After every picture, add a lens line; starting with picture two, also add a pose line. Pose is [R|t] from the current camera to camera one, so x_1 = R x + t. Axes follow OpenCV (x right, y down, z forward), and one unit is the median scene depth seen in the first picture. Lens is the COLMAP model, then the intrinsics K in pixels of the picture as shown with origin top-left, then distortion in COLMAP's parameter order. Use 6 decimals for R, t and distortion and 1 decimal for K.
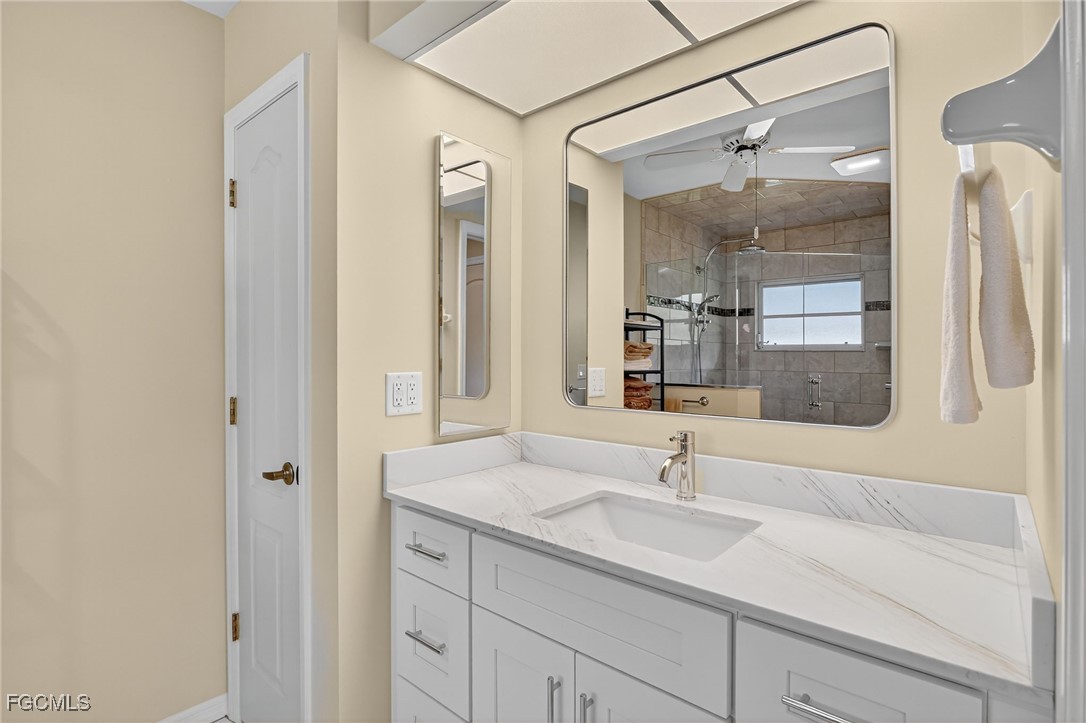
lens RADIAL K [[526.9, 0, 543.9], [0, 526.9, 356.7], [0, 0, 1]] dist [-0.017541, -0.002927]
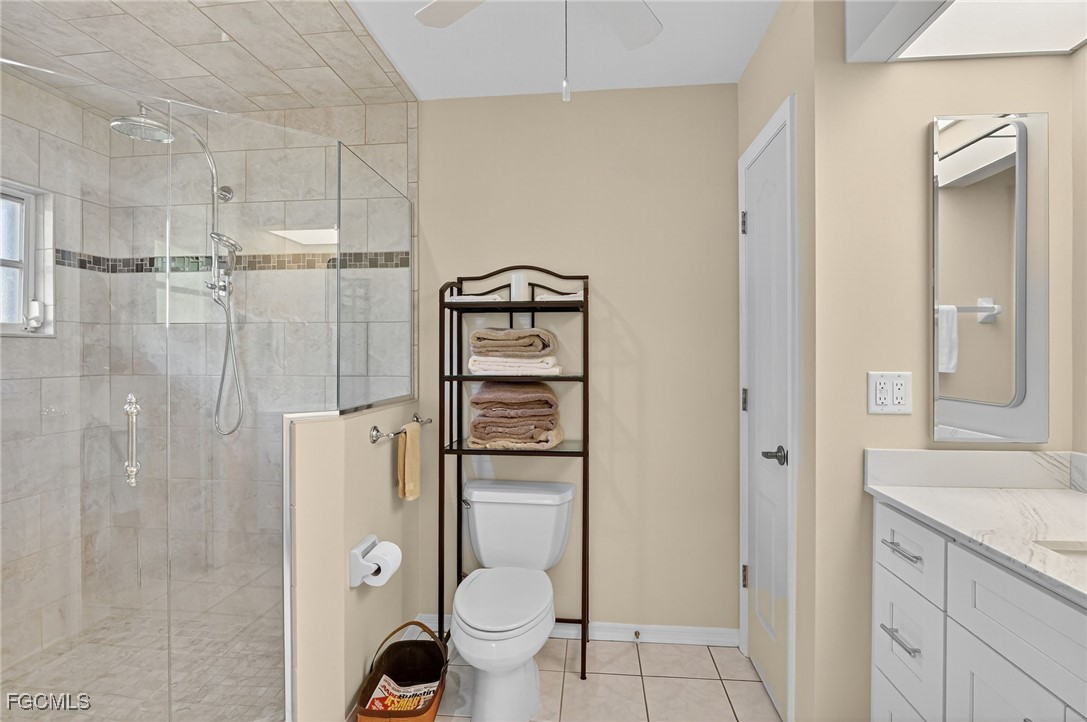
lens RADIAL K [[527.4, 0, 542.2], [0, 527.4, 356.3], [0, 0, 1]] dist [-0.017541, -0.002927]
pose [[0.573267, 0.004216, -0.819358, 0.174083], [-0.001837, 0.999991, 0.003861, -0.002687], [0.819367, -0.000708, 0.573269, -0.118589]]
